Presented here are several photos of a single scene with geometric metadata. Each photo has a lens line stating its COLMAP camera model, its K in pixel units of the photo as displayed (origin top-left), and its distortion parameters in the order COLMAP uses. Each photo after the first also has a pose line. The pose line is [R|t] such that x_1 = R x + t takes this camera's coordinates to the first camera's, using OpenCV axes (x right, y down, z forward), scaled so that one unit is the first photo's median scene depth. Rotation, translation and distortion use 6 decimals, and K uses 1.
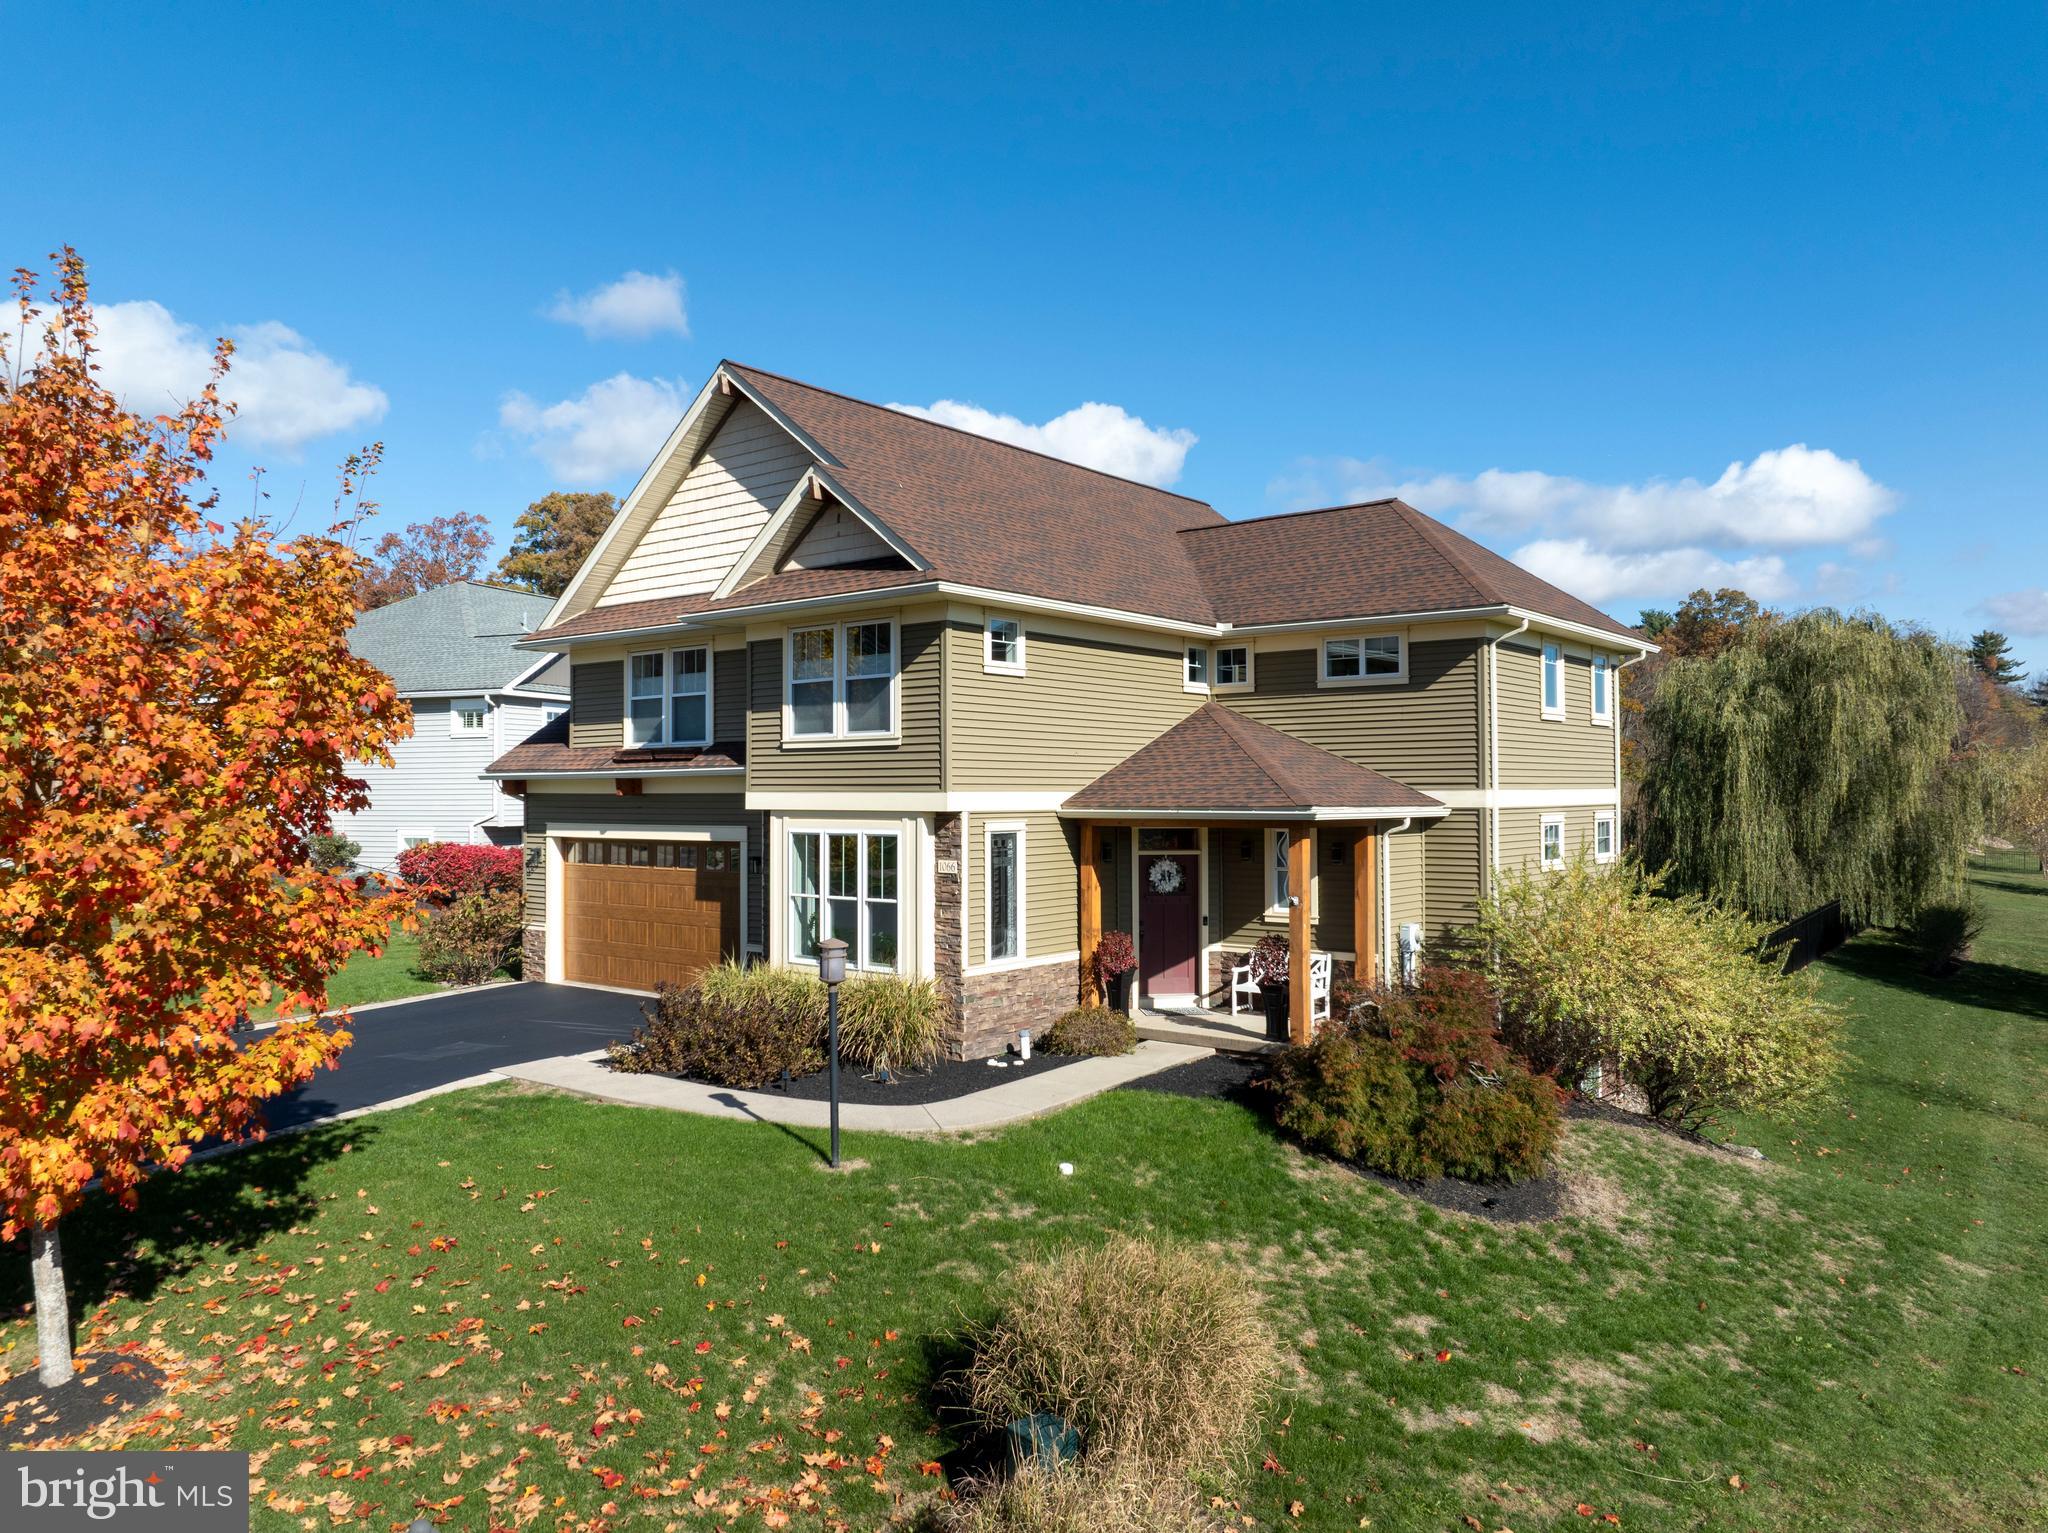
lens RADIAL K [[1449.9, 0, 1024.0], [0, 1449.9, 766.5], [0, 0, 1]] dist [-0.033257, -0.004797]
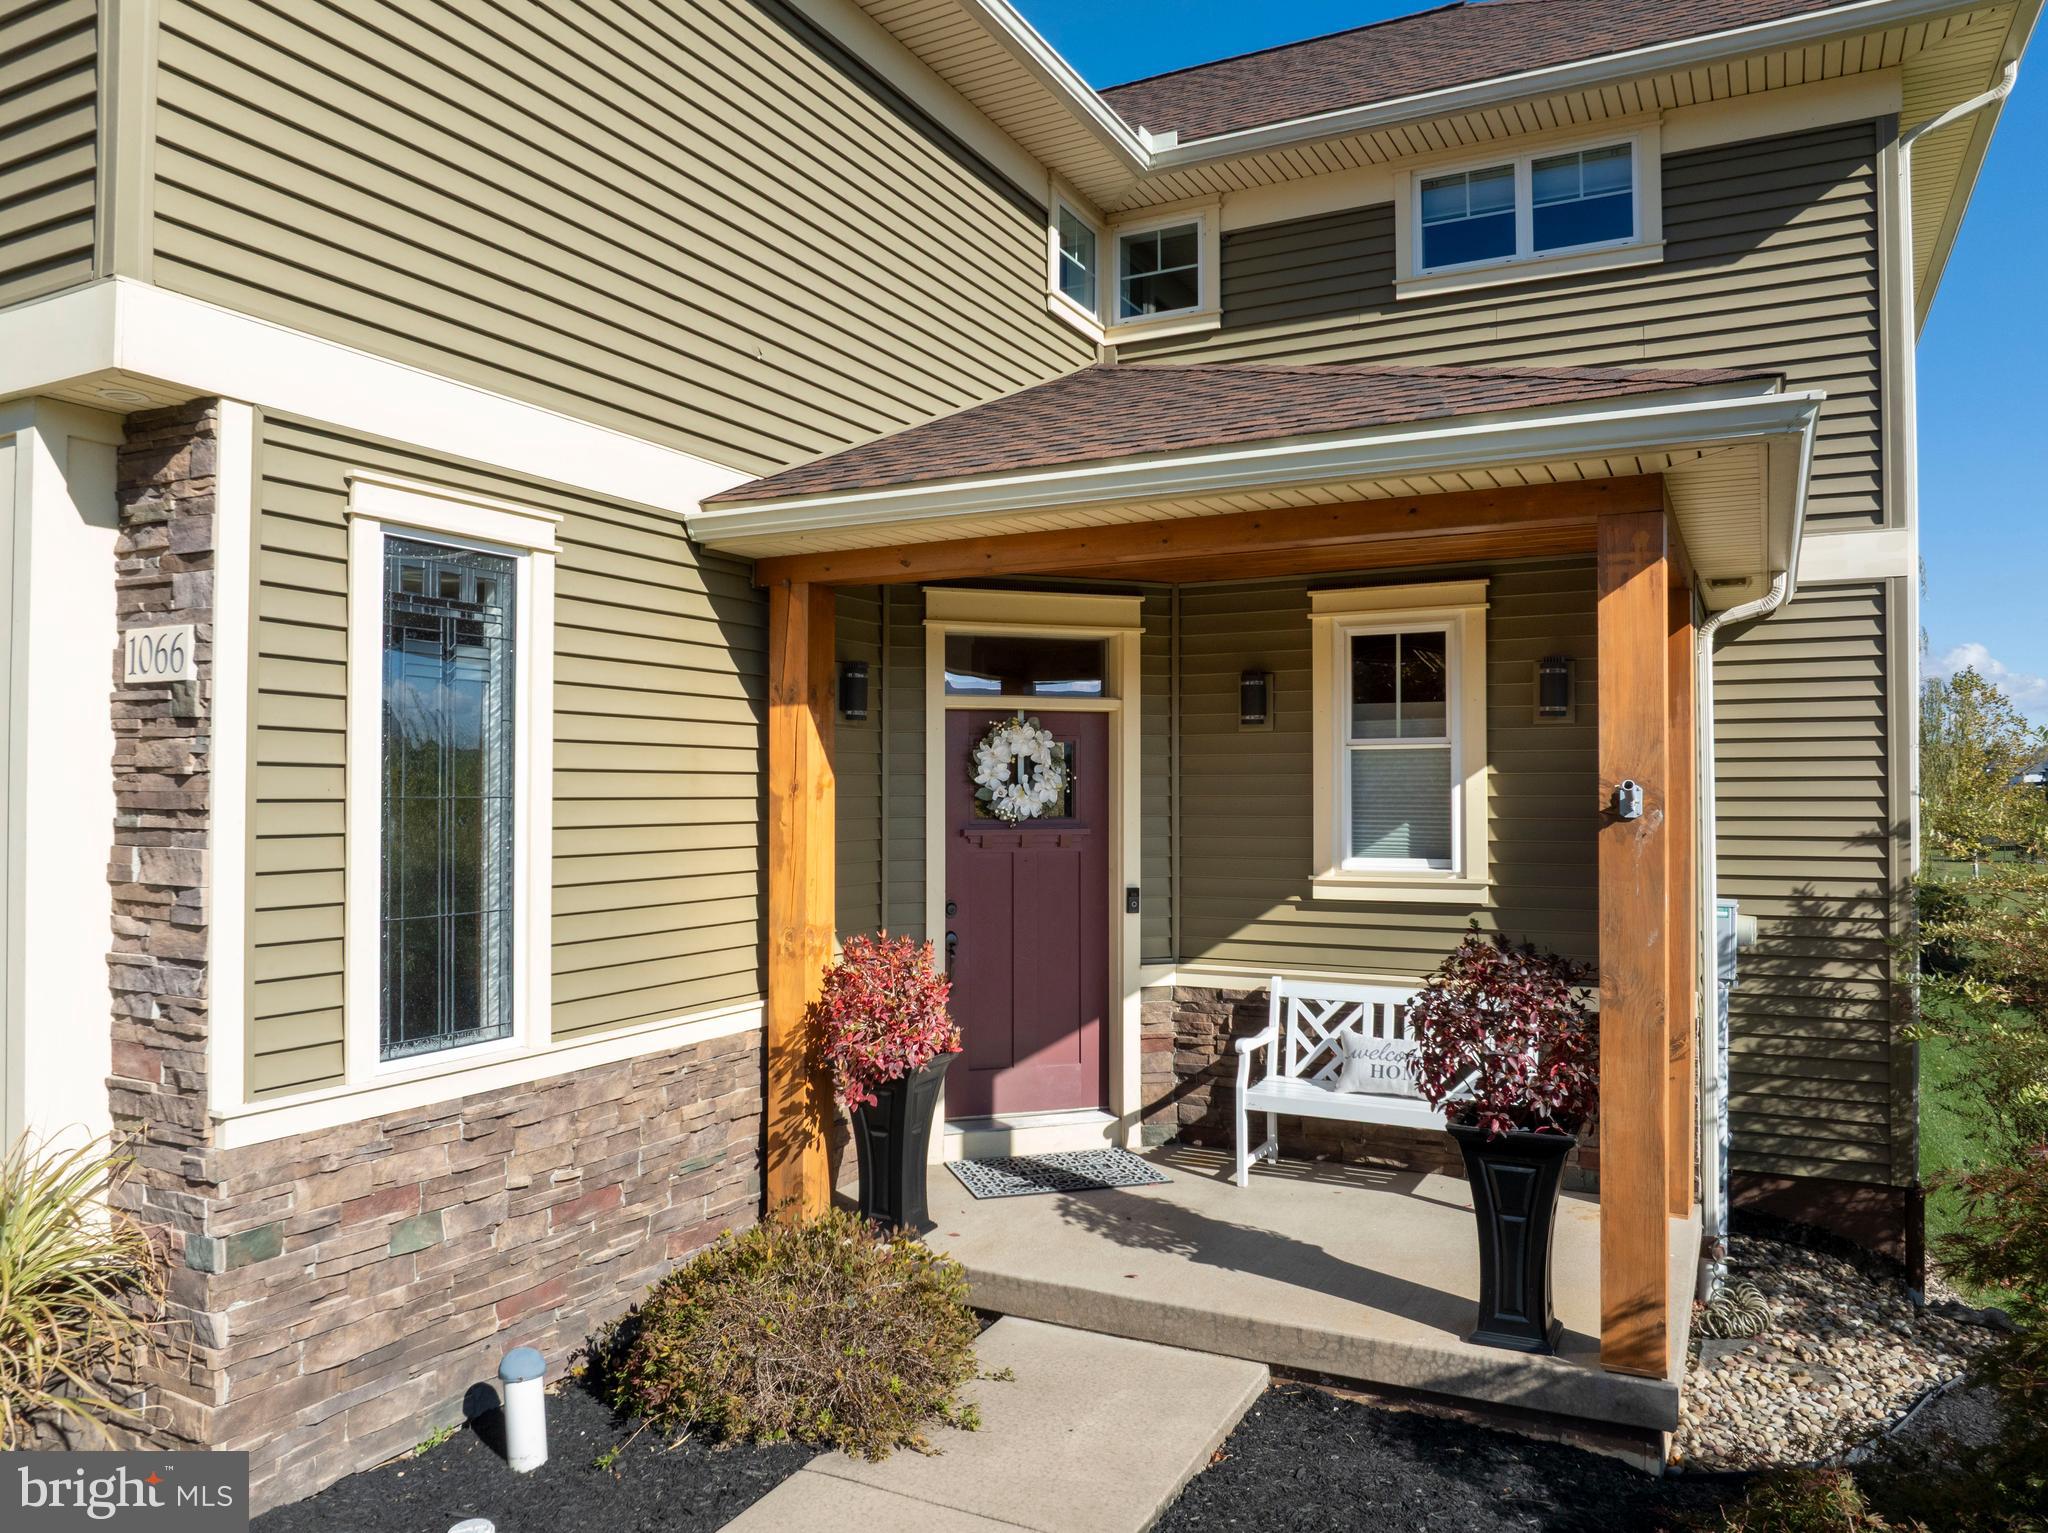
lens RADIAL K [[1449.9, 0, 1024.0], [0, 1449.9, 766.5], [0, 0, 1]] dist [-0.033257, -0.004797]
pose [[0.980133, 0.008873, 0.198145, 0.030773], [-0.009038, 0.999959, -0.000068, 0.076378], [-0.198138, -0.001724, 0.980173, 0.678702]]
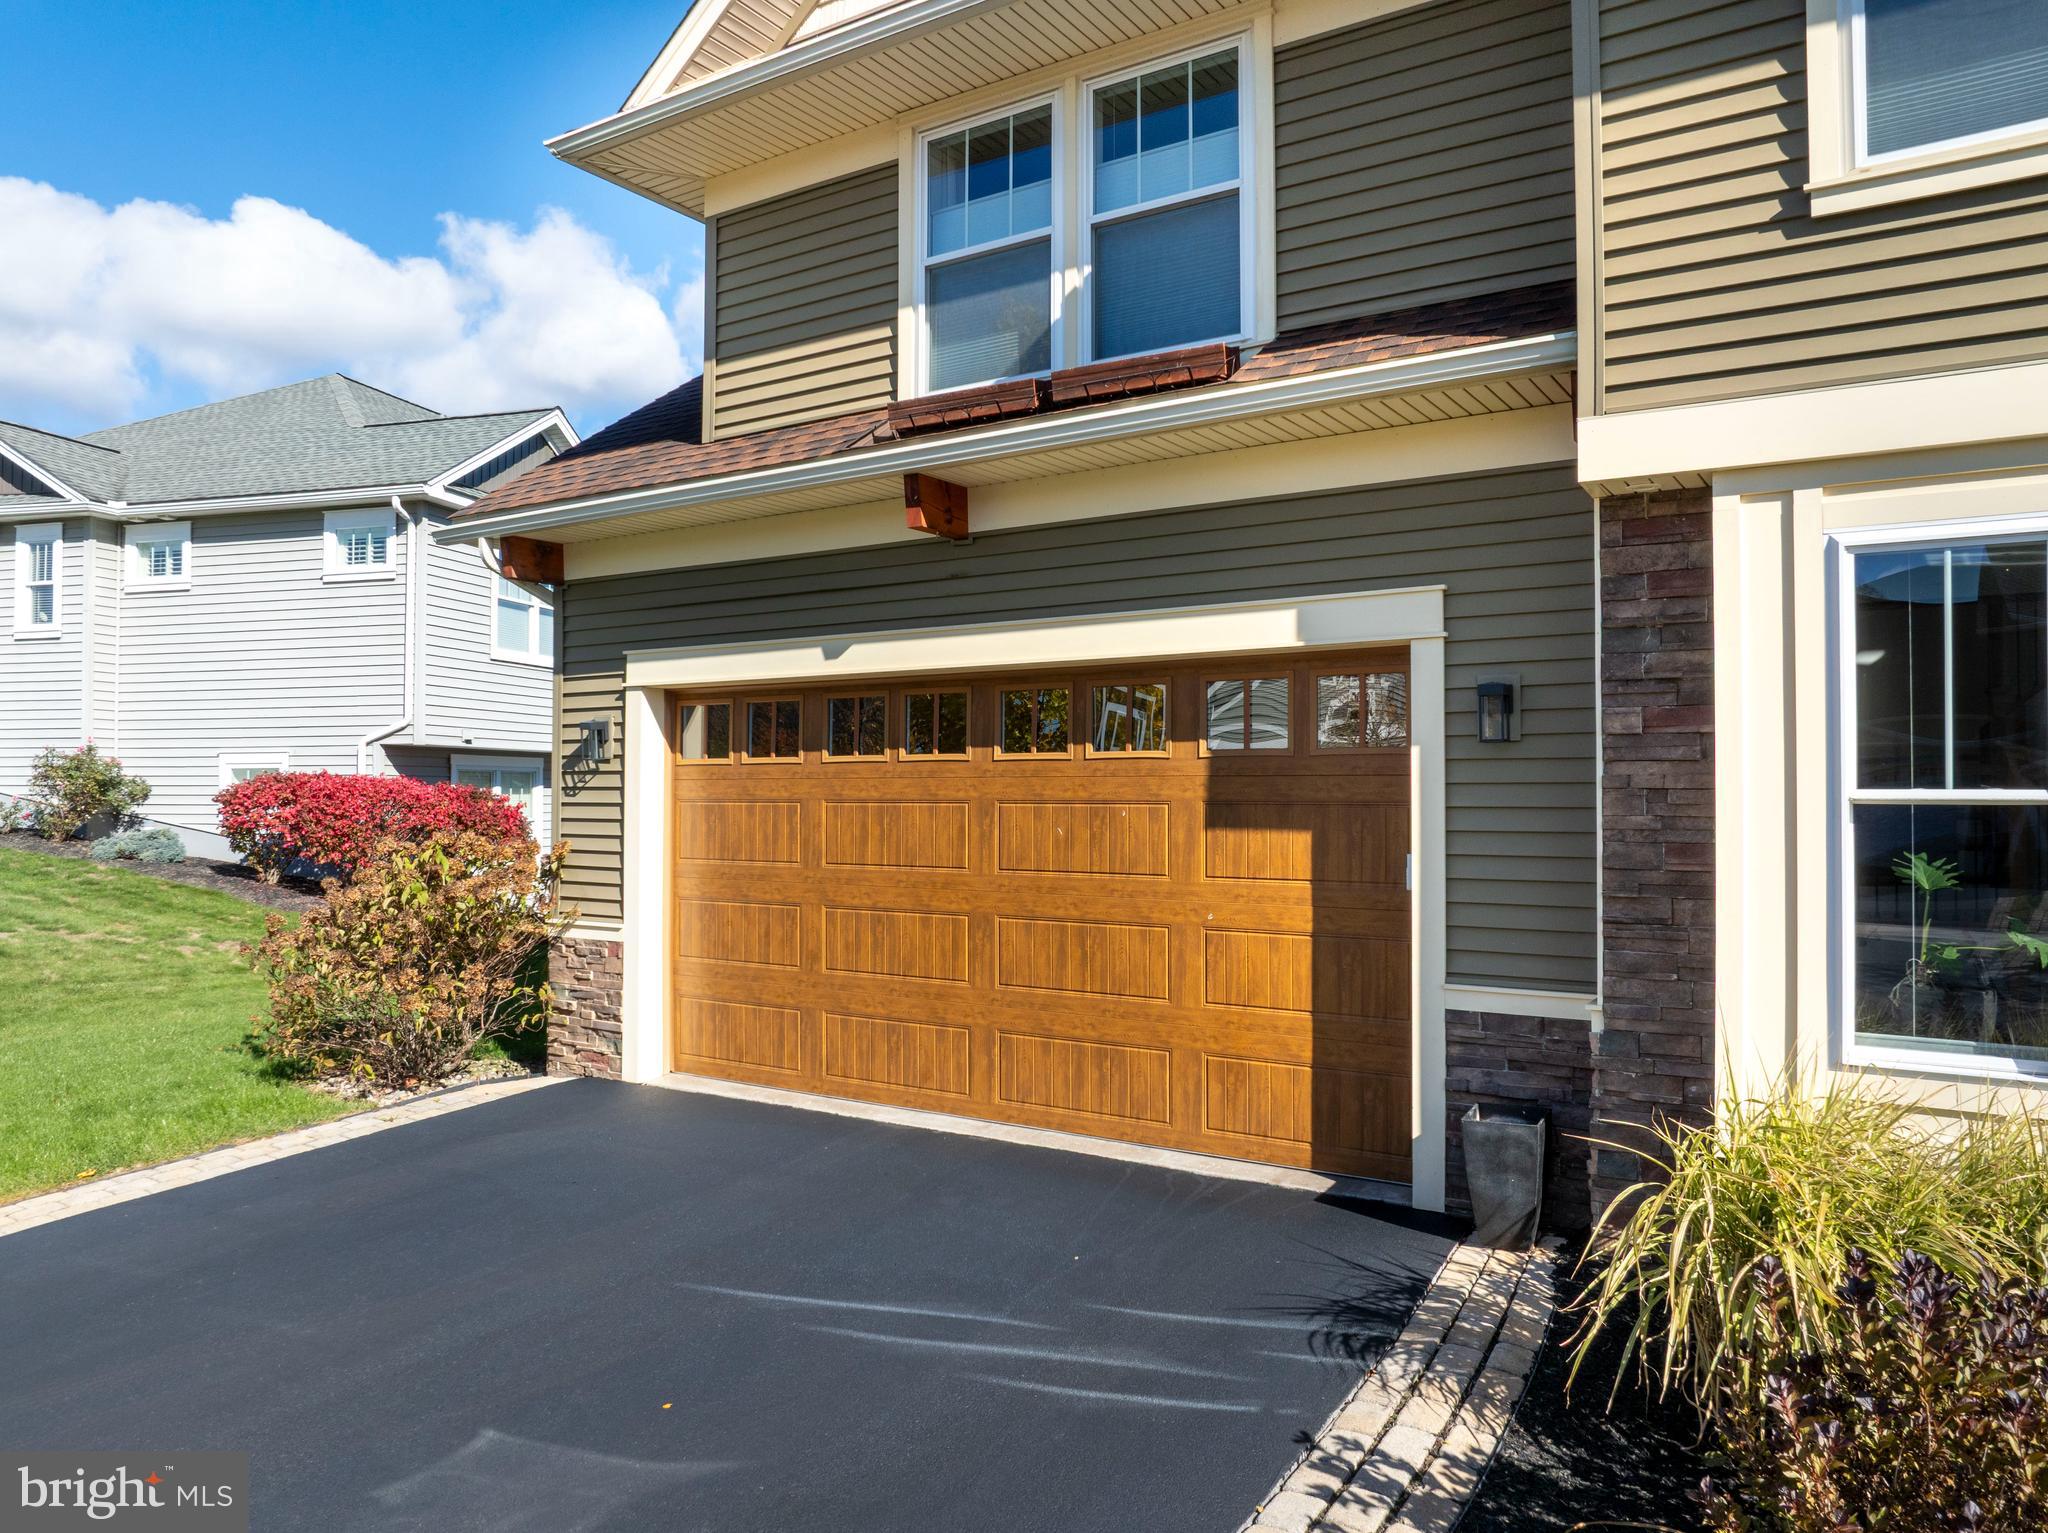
lens RADIAL K [[1449.9, 0, 1024.0], [0, 1449.9, 766.5], [0, 0, 1]] dist [-0.033257, -0.004797]
pose [[0.995394, 0.007803, 0.095553, -0.319704], [-0.007670, 0.999969, -0.001751, 0.082783], [-0.095563, 0.001010, 0.995423, 0.750187]]
